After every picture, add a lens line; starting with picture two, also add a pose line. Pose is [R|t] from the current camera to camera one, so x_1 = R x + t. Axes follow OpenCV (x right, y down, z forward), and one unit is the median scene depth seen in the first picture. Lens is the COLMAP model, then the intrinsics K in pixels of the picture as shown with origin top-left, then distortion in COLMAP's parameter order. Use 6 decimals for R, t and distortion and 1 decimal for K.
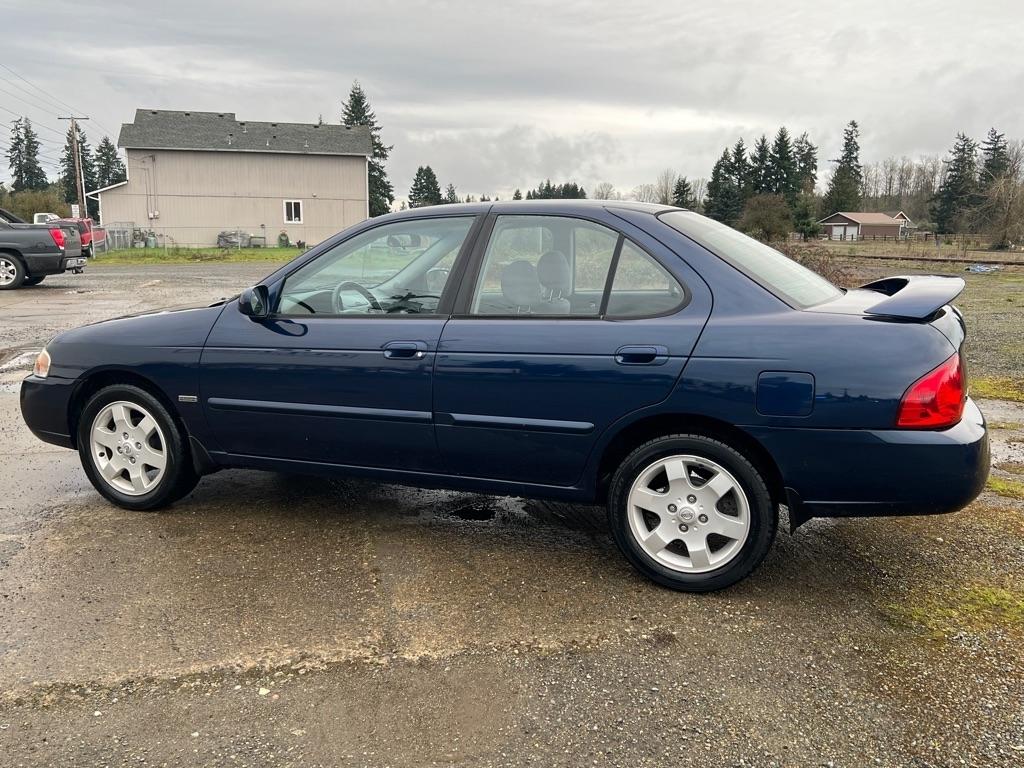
lens RADIAL K [[884.1, 0, 506.5], [0, 884.1, 365.4], [0, 0, 1]] dist [0.071857, -0.101695]
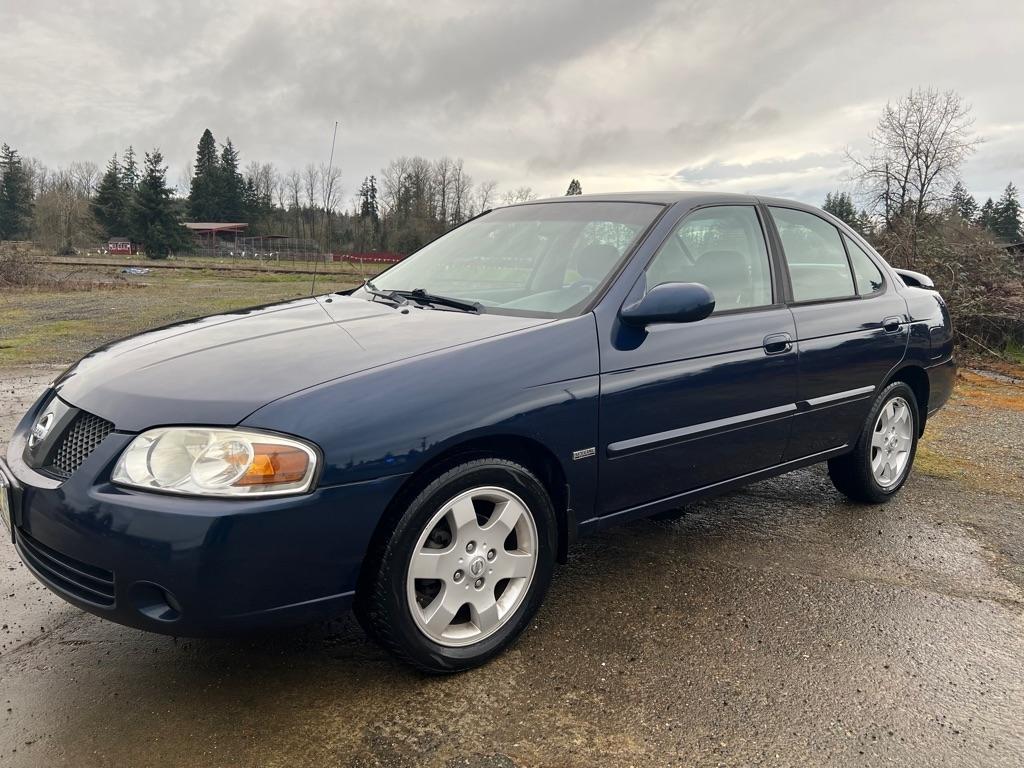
lens RADIAL K [[773.4, 0, 517.7], [0, 773.4, 381.0], [0, 0, 1]] dist [0.048977, -0.057981]
pose [[0.481127, -0.135197, 0.866163, -0.071729], [0.109427, 0.989571, 0.093675, -0.006295], [-0.869794, 0.049712, 0.490904, 0.061367]]
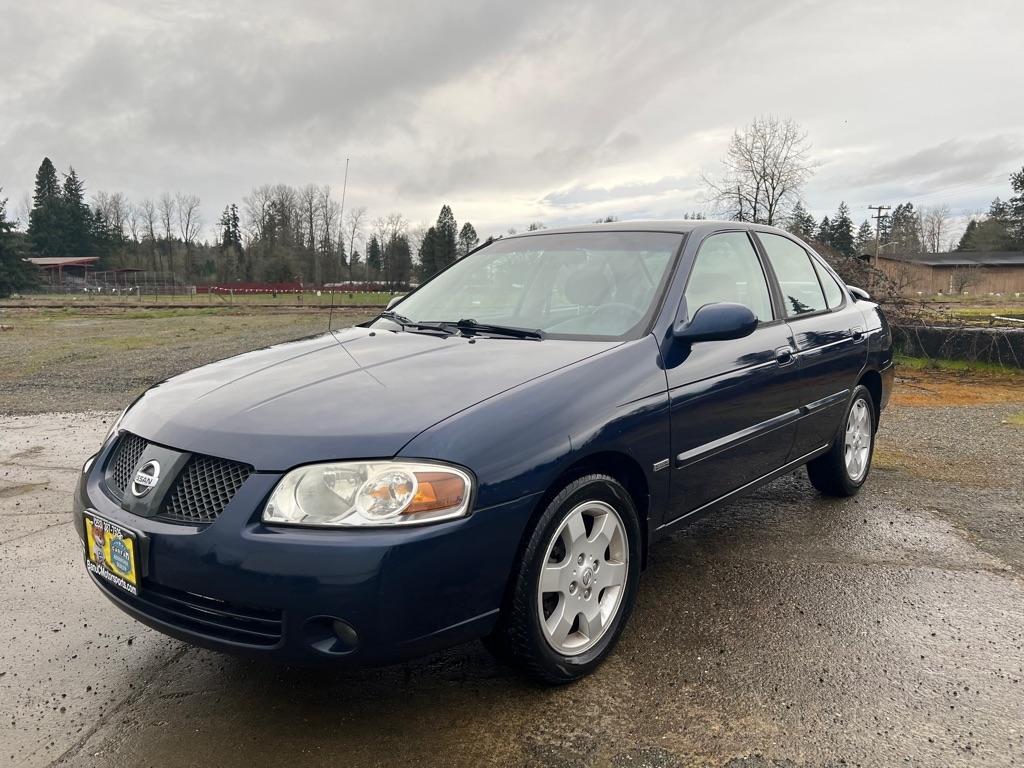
lens RADIAL K [[773.4, 0, 517.8], [0, 773.4, 387.7], [0, 0, 1]] dist [0.048977, -0.057981]
pose [[0.332827, -0.137786, 0.932867, -0.079417], [0.149623, 0.984452, 0.092022, -0.008135], [-0.931042, 0.108951, 0.348268, 0.071869]]
